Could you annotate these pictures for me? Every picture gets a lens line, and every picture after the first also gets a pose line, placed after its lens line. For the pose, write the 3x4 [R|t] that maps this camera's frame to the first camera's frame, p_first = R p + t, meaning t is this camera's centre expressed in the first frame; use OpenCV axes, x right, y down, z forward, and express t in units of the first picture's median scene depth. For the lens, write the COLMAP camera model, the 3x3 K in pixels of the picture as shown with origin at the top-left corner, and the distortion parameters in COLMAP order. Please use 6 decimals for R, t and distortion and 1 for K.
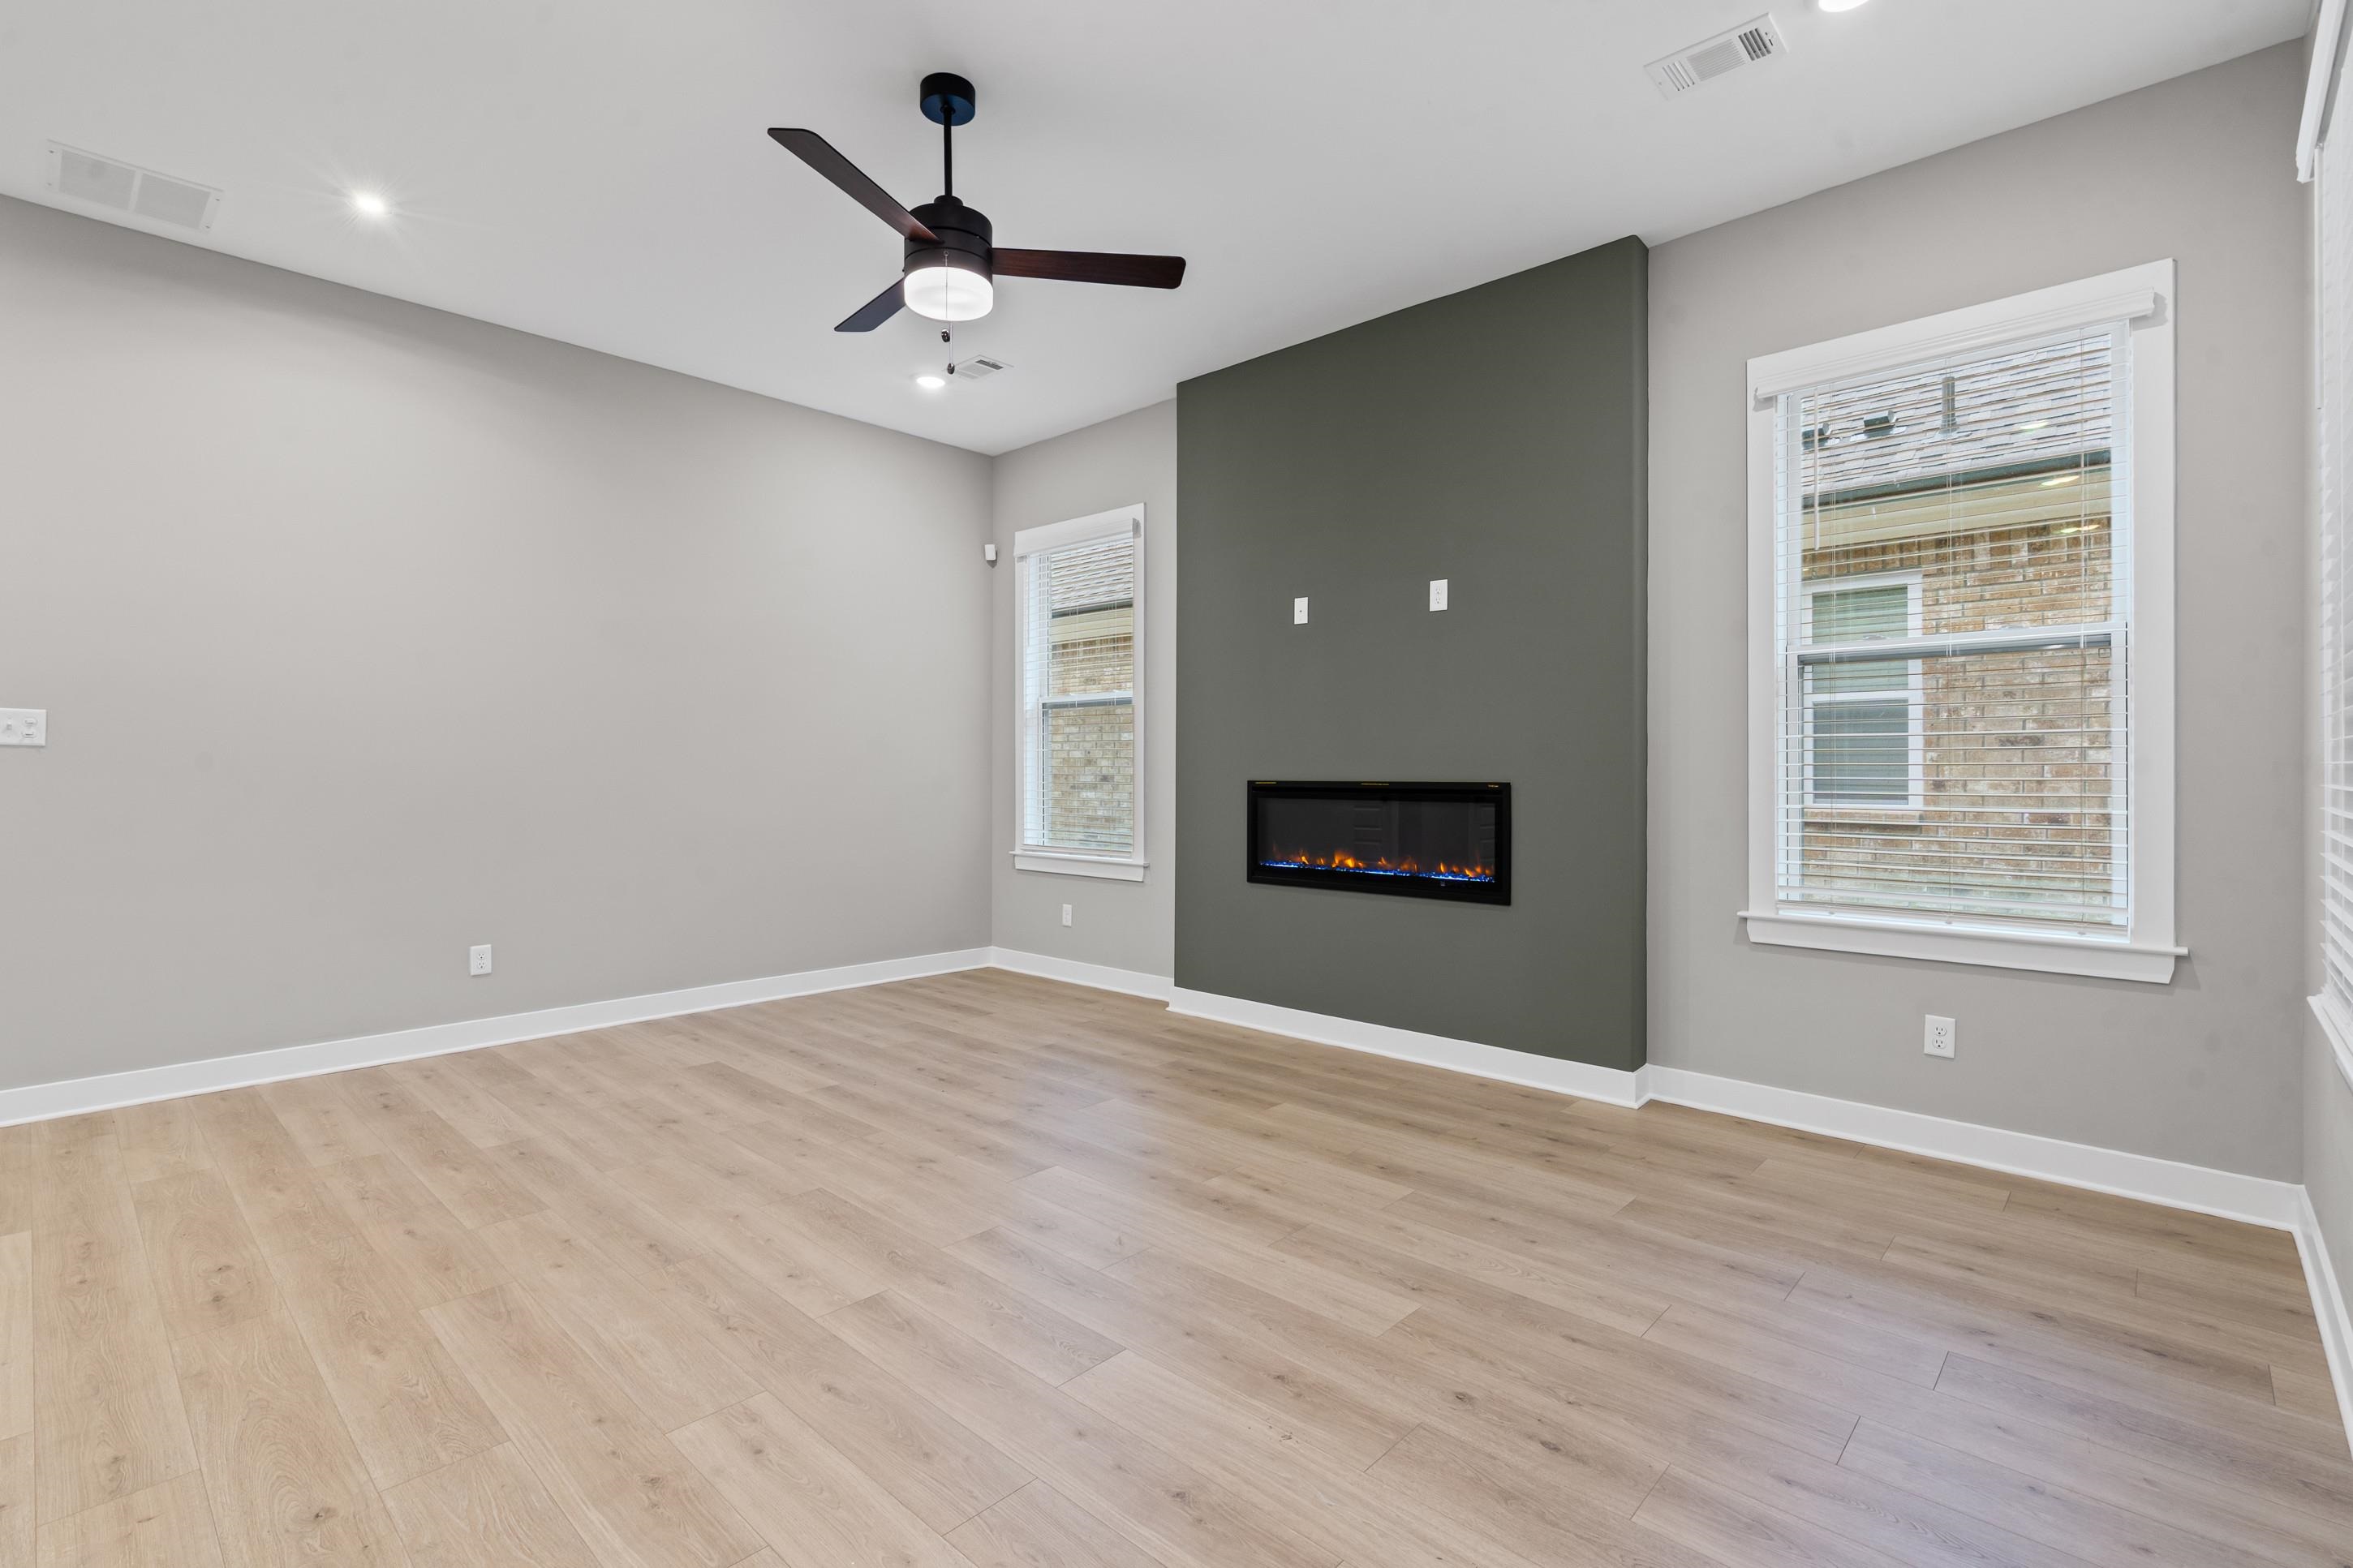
lens RADIAL K [[1070.9, 0, 1175.3], [0, 1070.9, 779.1], [0, 0, 1]] dist [0.006825, 0.000134]
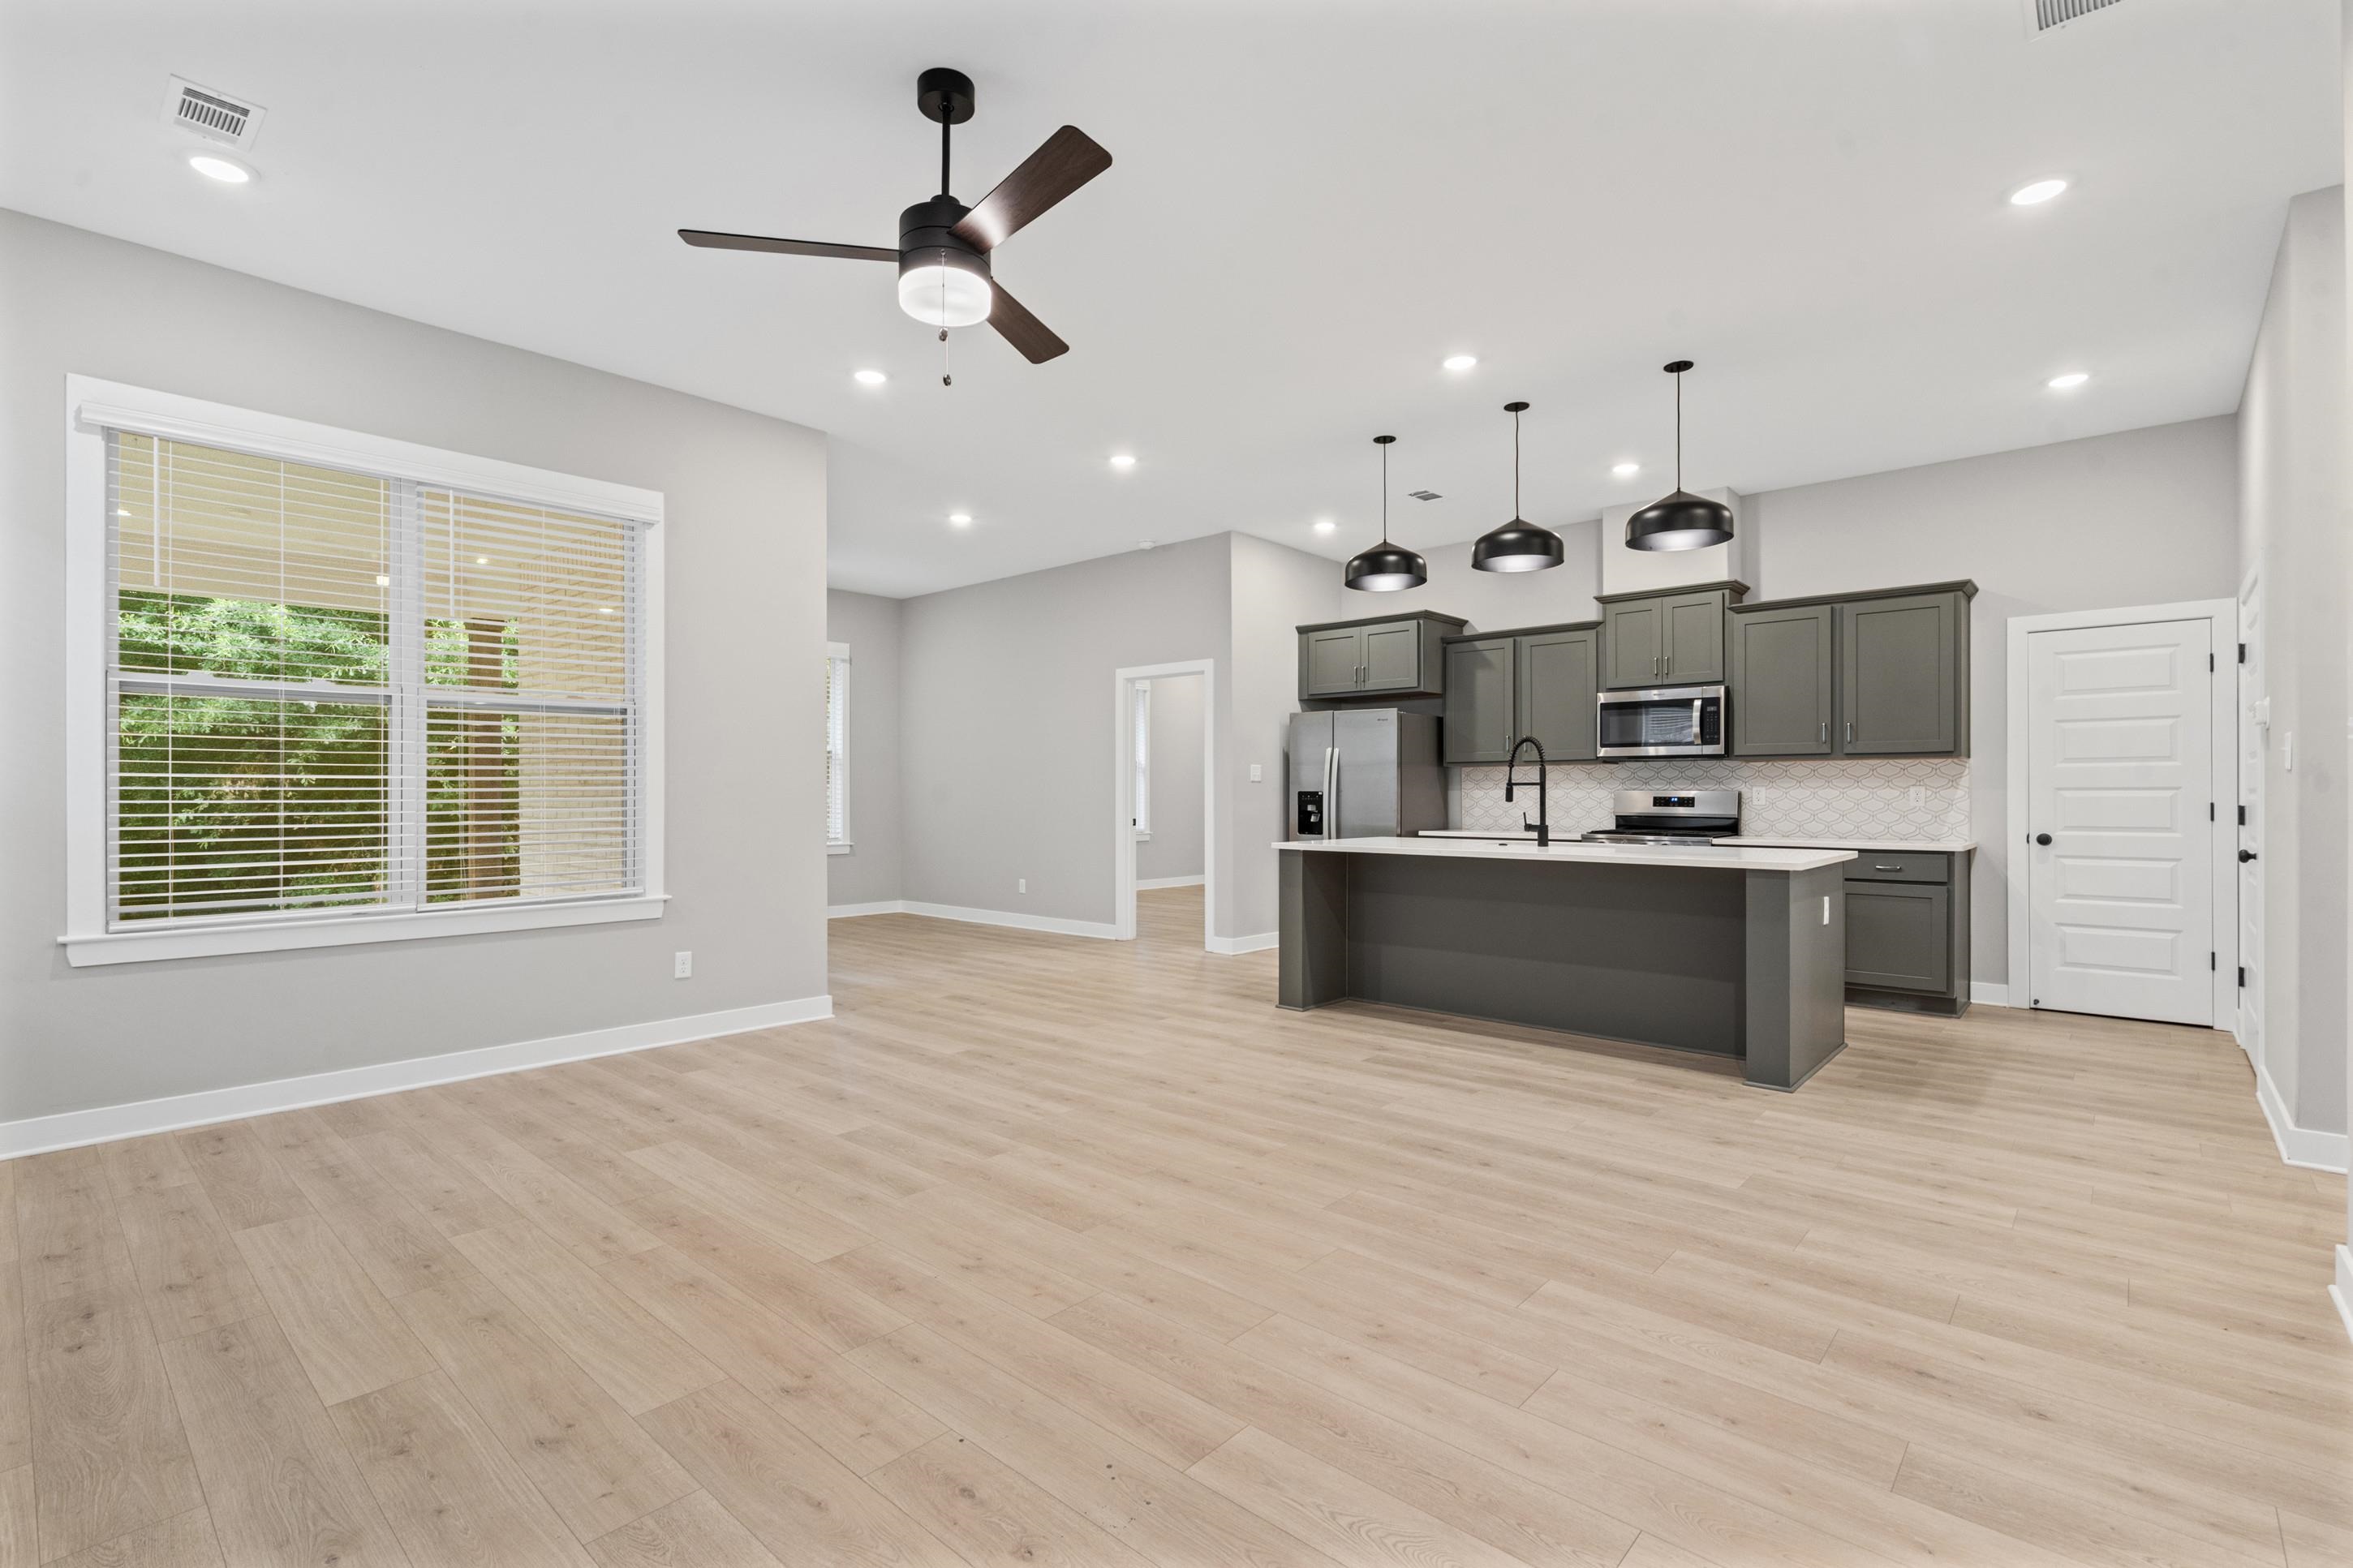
lens RADIAL K [[1070.9, 0, 1177.4], [0, 1070.9, 786.3], [0, 0, 1]] dist [0.006825, 0.000134]
pose [[-0.999839, 0.001780, -0.017849, -0.452702], [0.001728, 0.999994, 0.002958, -0.018336], [0.017854, 0.002927, -0.999836, 2.199182]]
